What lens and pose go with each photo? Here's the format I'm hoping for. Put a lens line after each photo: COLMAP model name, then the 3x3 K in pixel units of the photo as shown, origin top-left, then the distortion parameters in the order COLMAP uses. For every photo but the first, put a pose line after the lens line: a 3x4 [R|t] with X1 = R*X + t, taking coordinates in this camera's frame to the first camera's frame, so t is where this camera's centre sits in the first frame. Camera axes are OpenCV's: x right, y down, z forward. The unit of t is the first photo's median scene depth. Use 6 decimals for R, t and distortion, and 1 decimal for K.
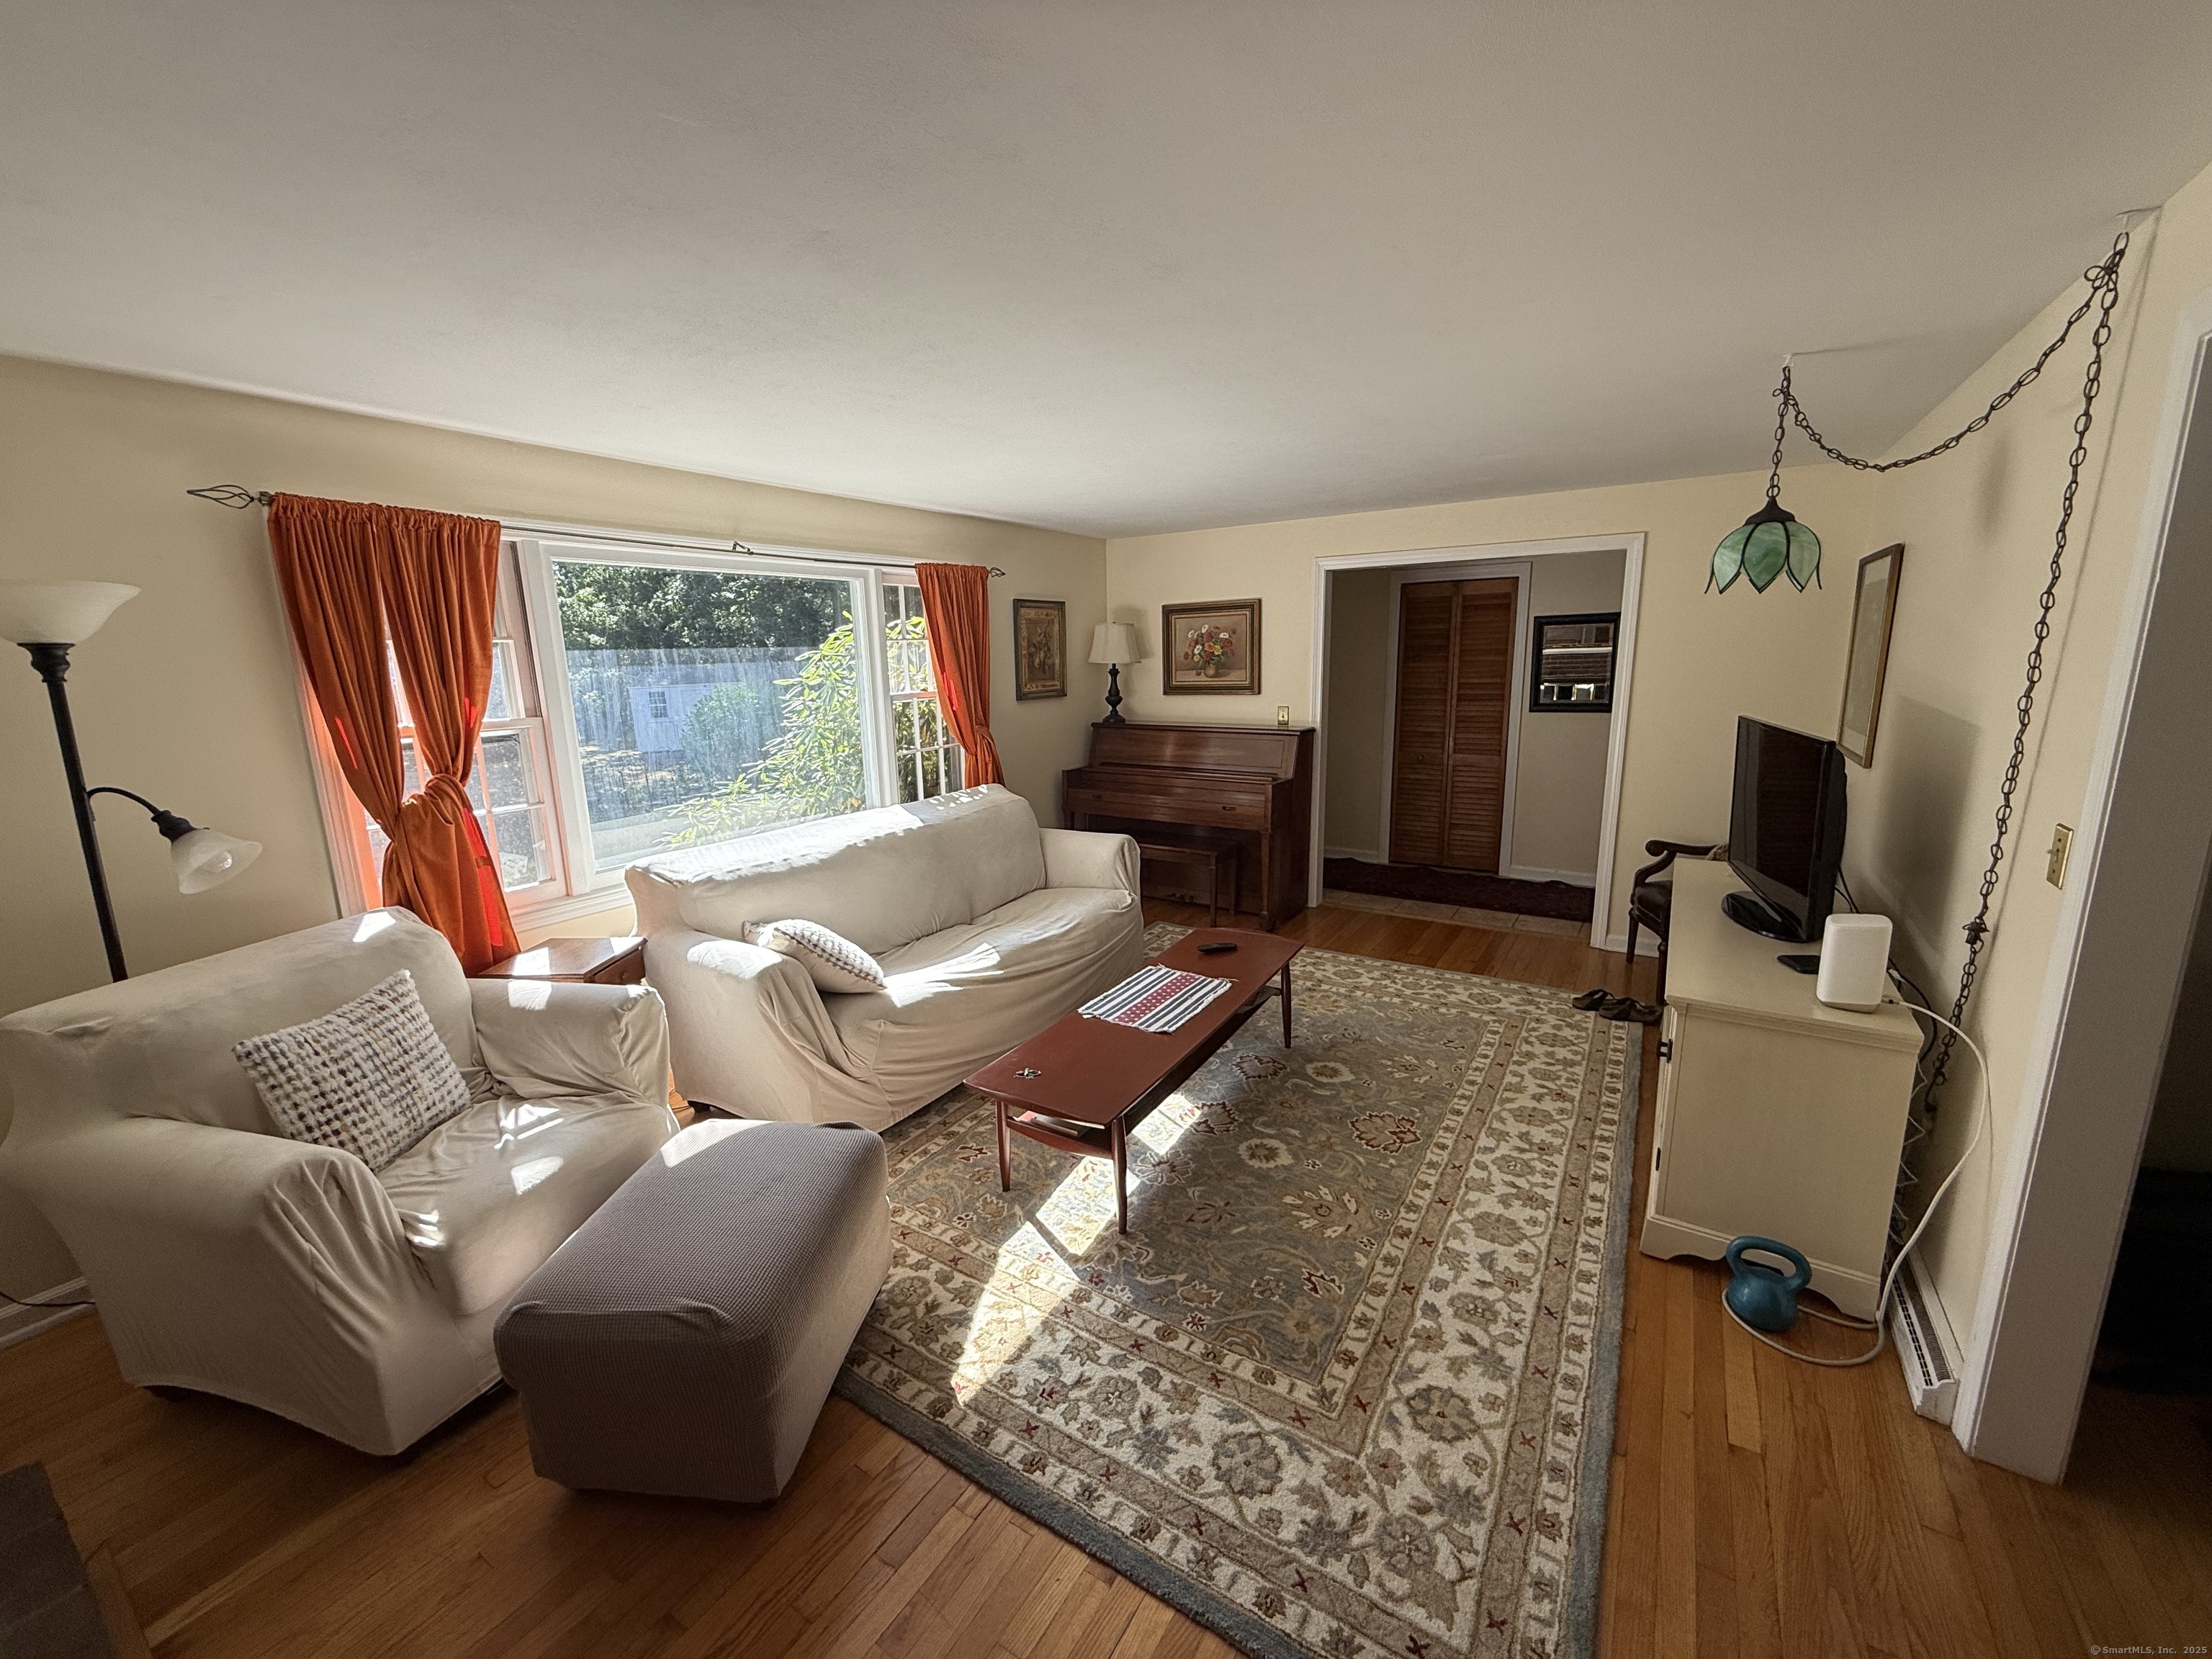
lens RADIAL K [[876.0, 0, 1104.4], [0, 876.0, 825.7], [0, 0, 1]] dist [-0.001990, 0.000478]
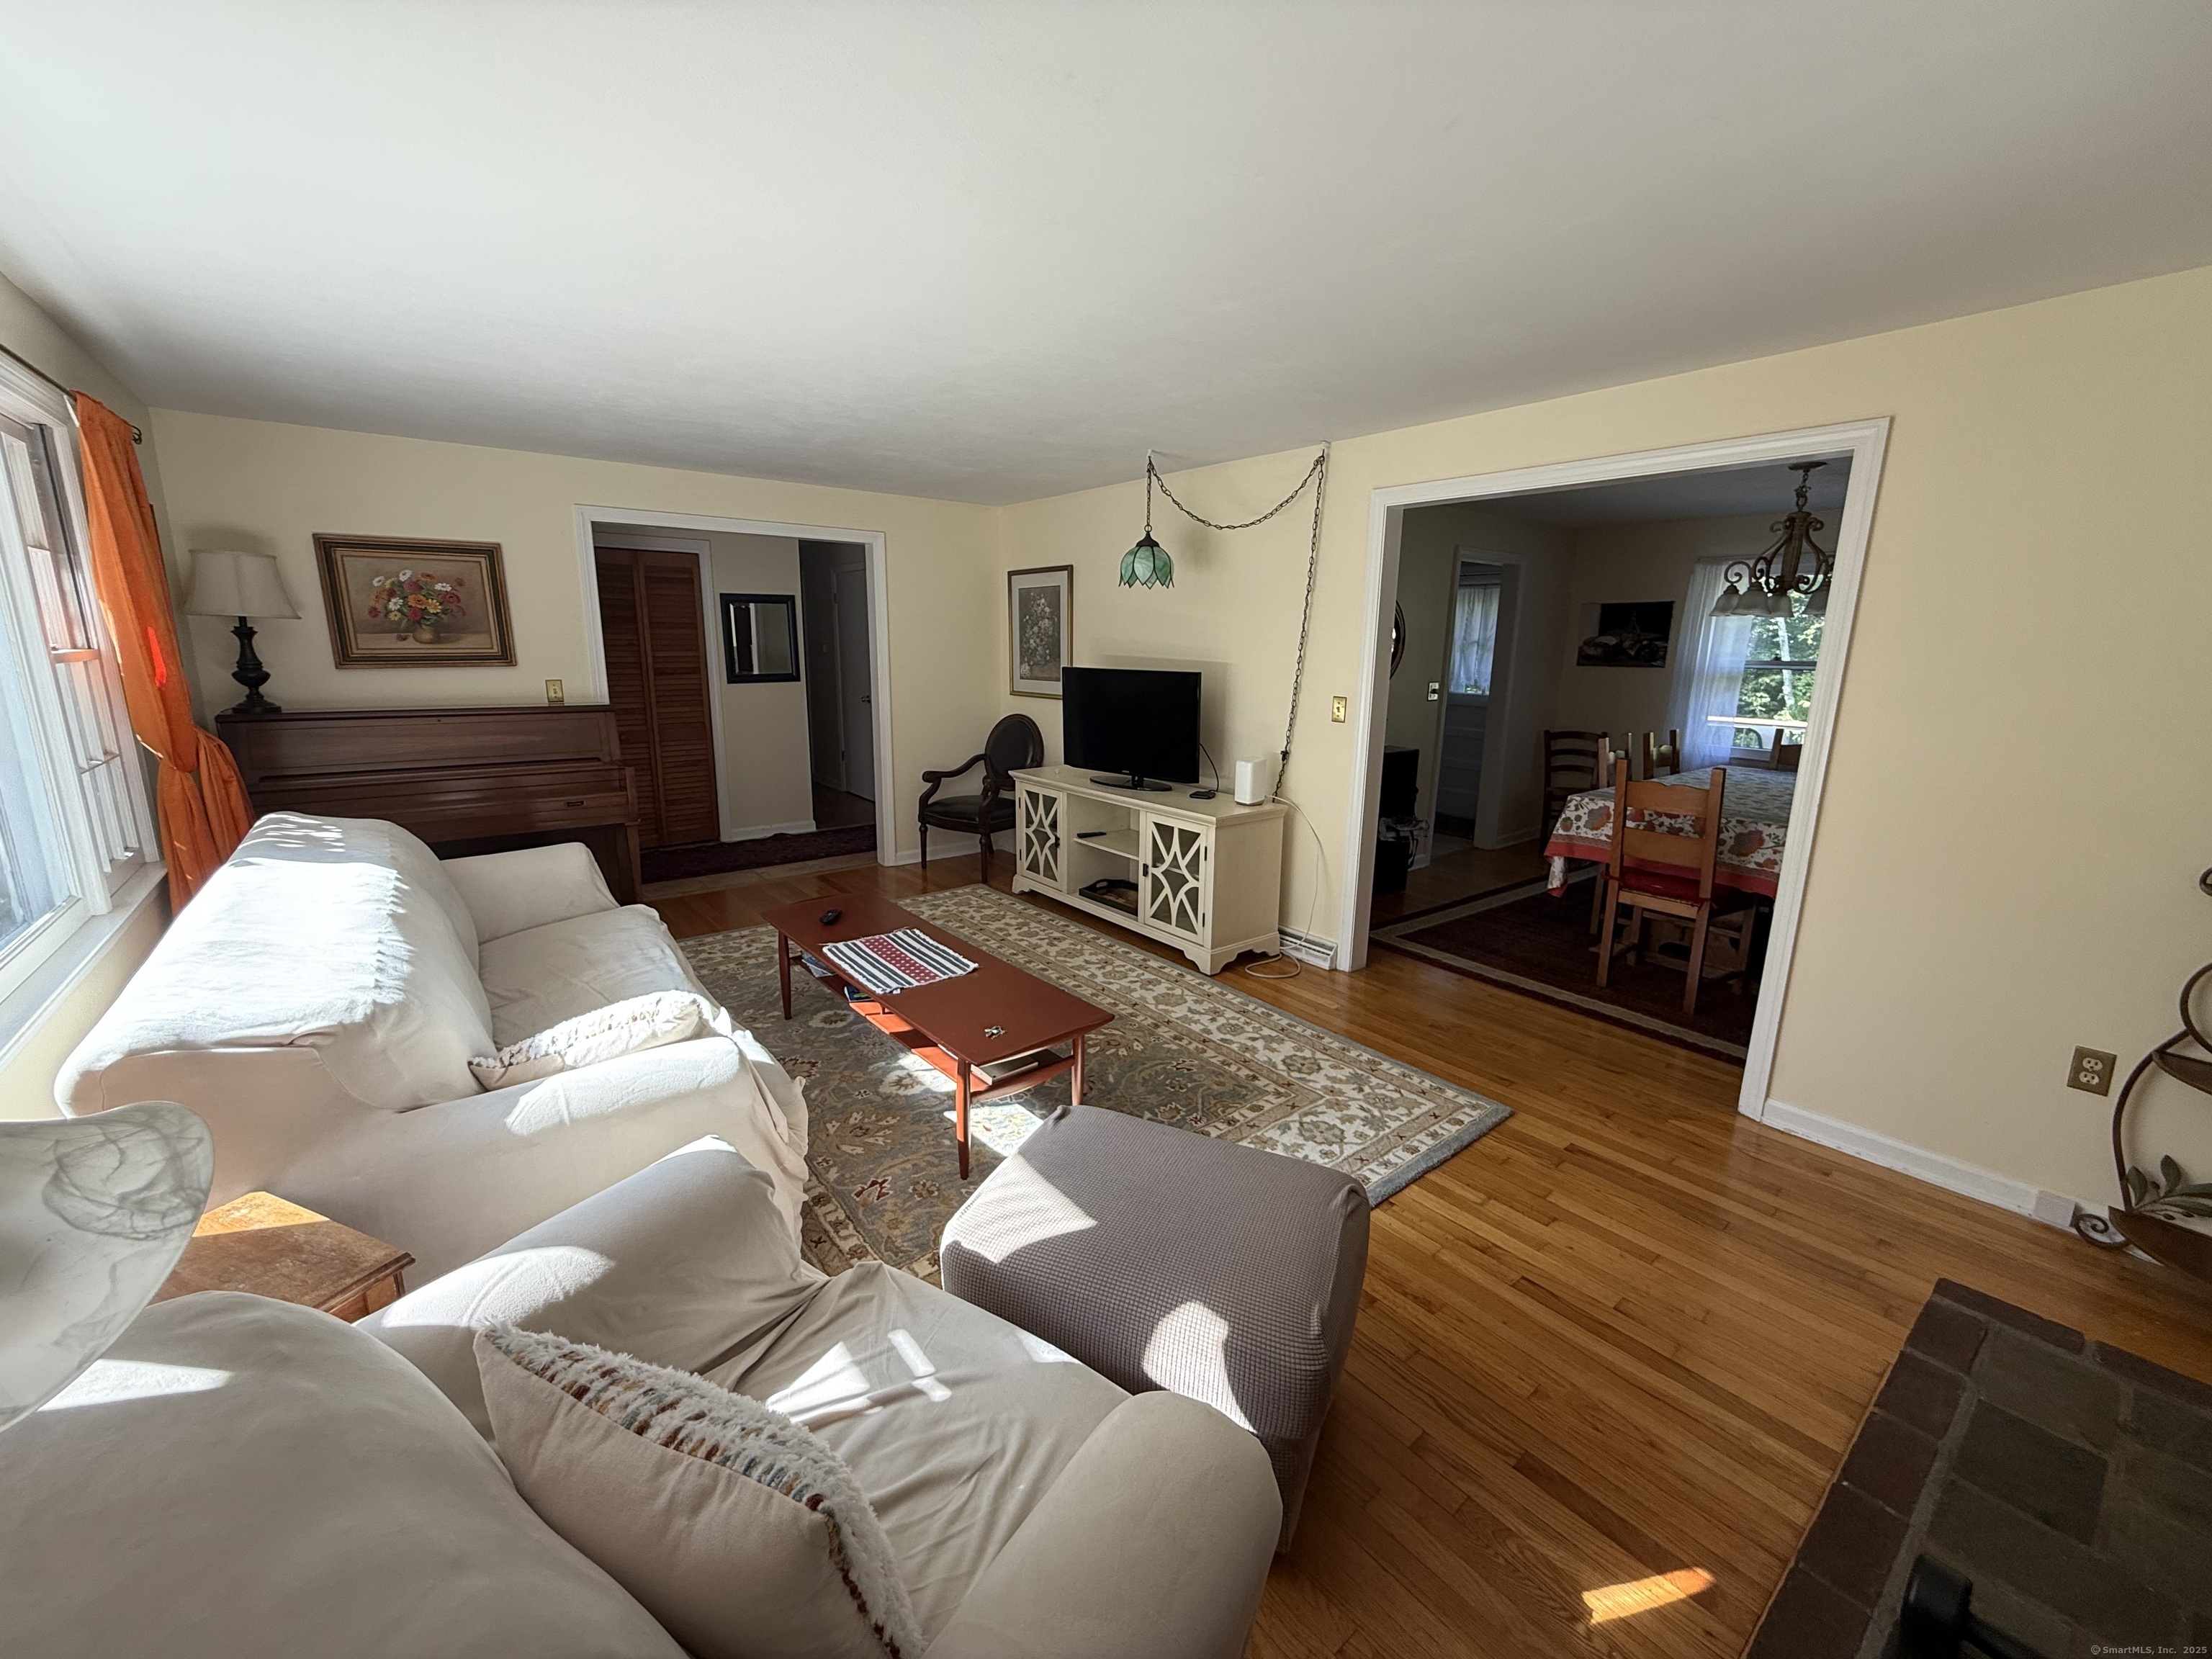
lens RADIAL K [[876.0, 0, 1098.9], [0, 876.0, 824.3], [0, 0, 1]] dist [-0.001990, 0.000478]
pose [[0.320535, -0.169017, 0.932036, -0.812080], [0.165776, 0.978776, 0.120482, -0.032099], [-0.932618, 0.115890, 0.341751, 0.483030]]
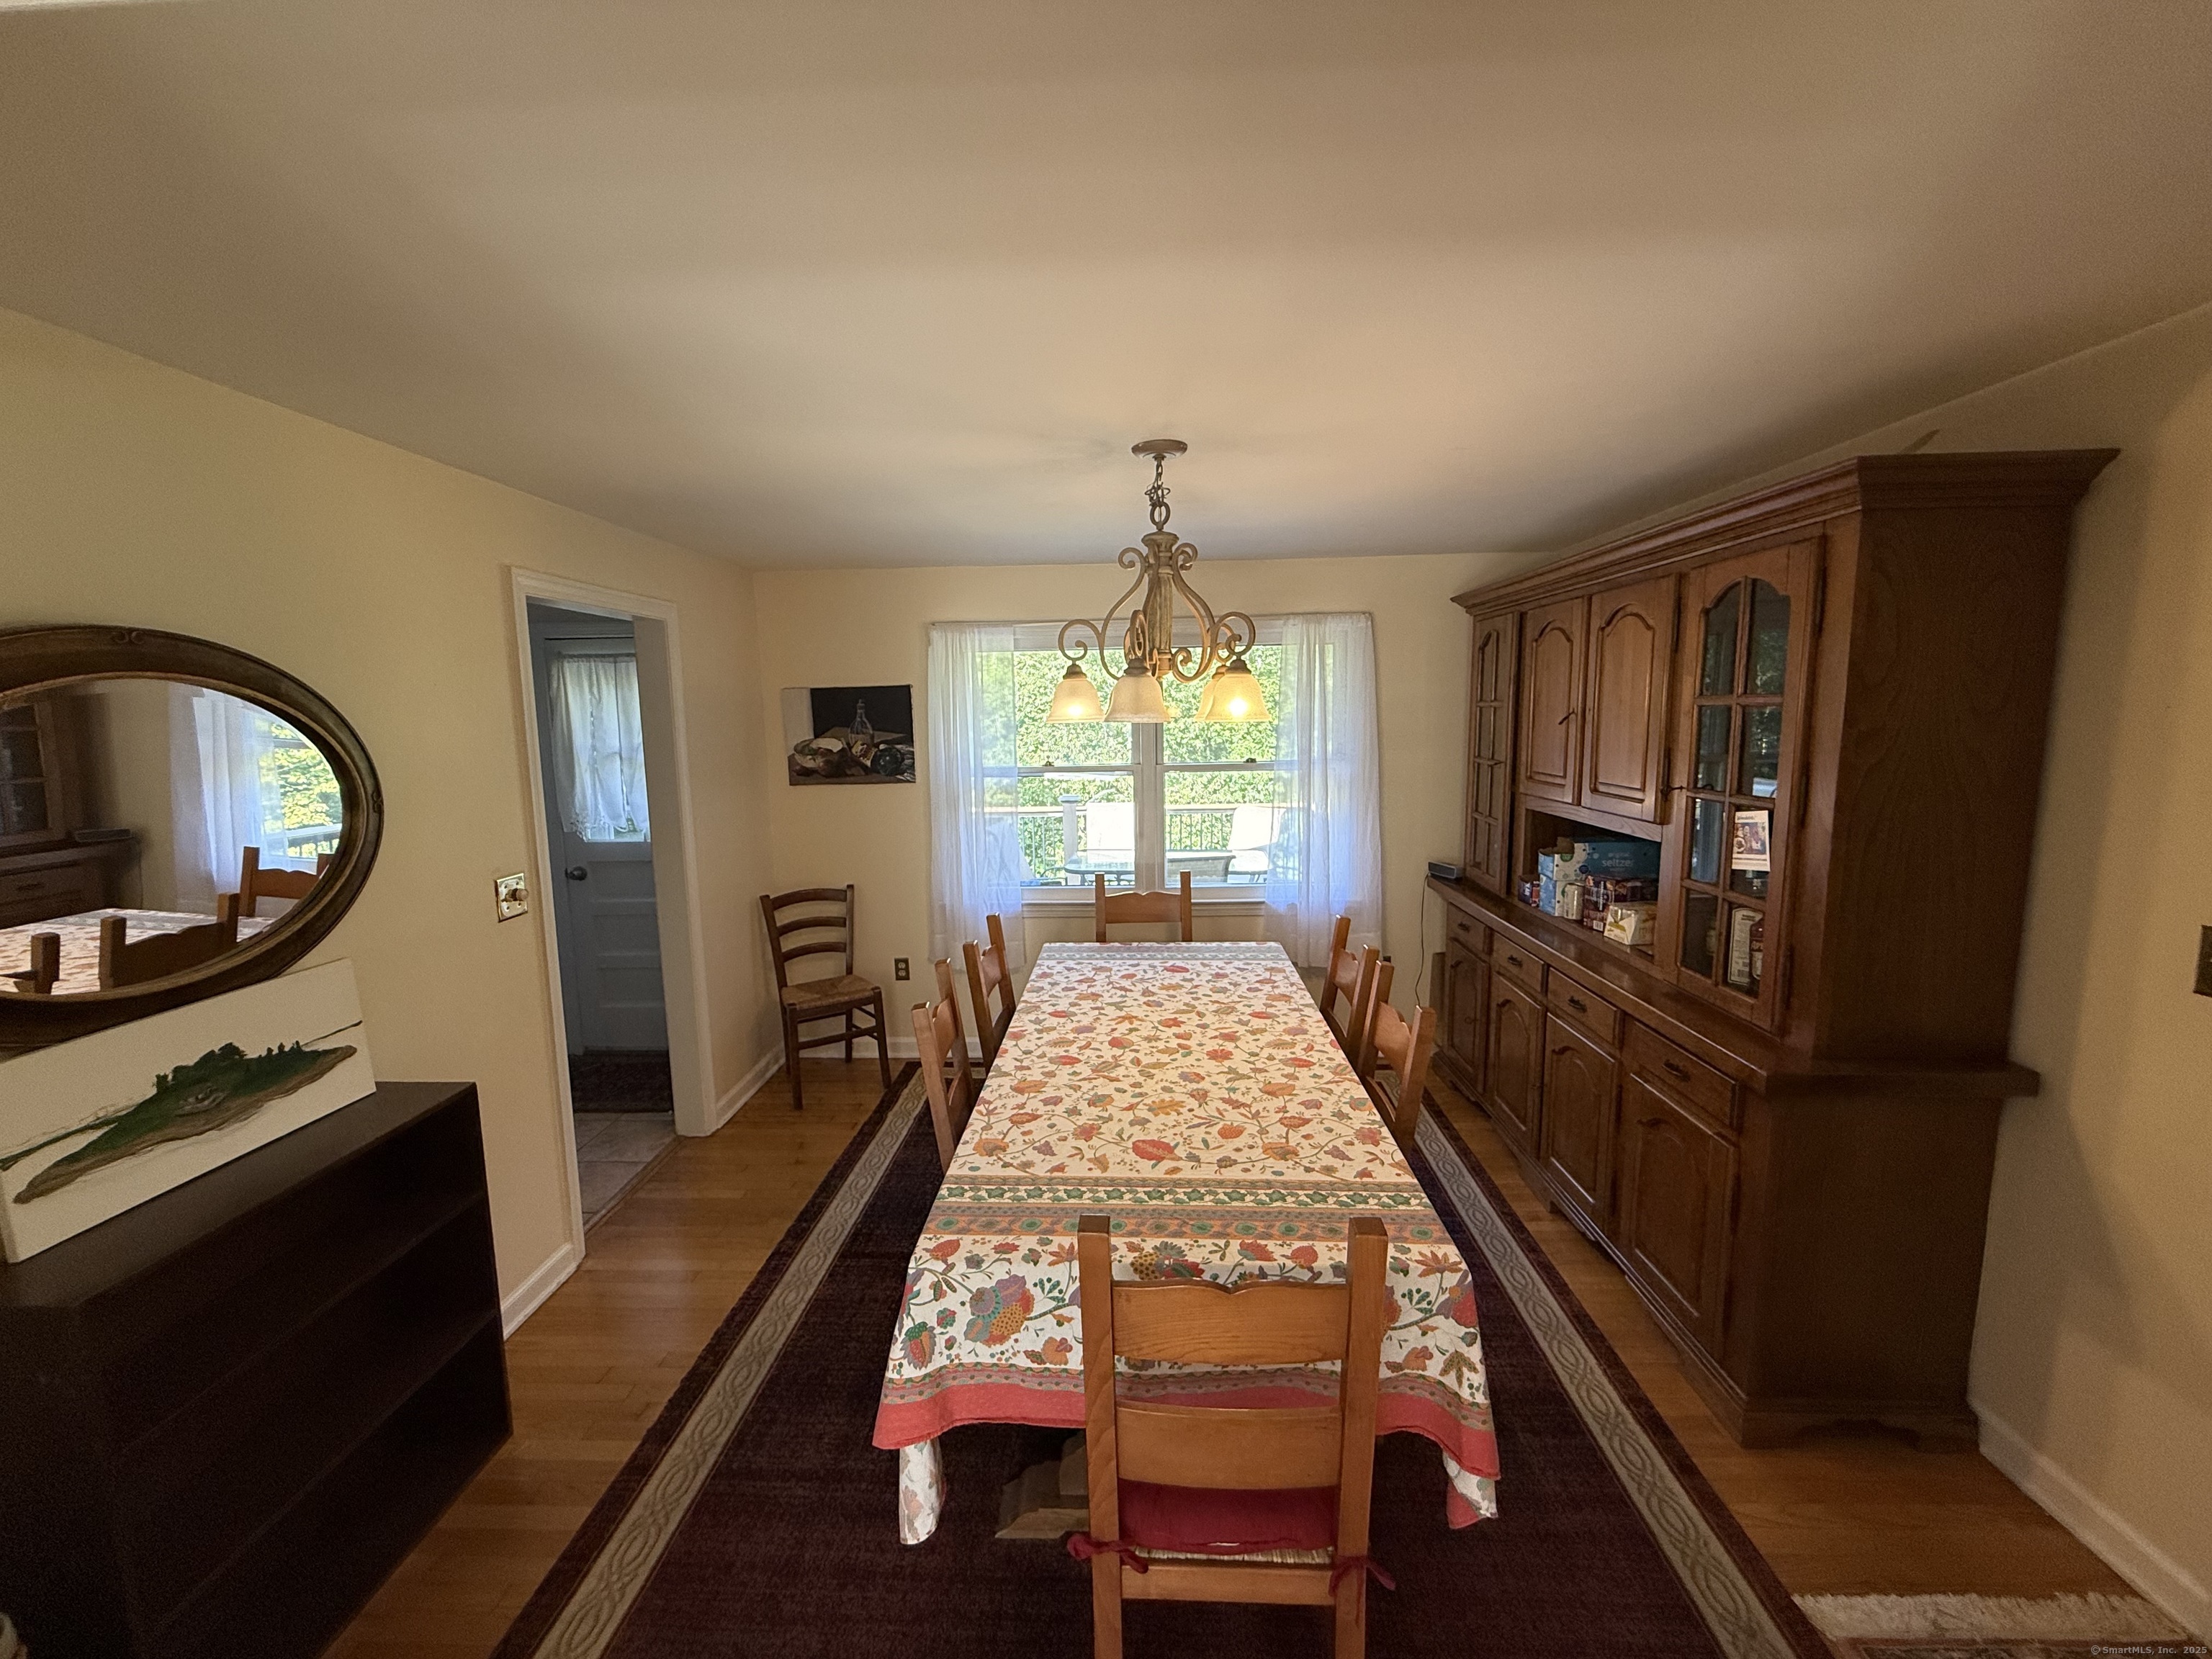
lens RADIAL K [[876.0, 0, 1105.9], [0, 876.0, 824.6], [0, 0, 1]] dist [-0.001990, 0.000478]
pose [[-0.520439, -0.081597, 0.849991, 0.334419], [0.196599, 0.957231, 0.212267, -0.097214], [-0.830959, 0.277579, -0.482138, 0.325874]]
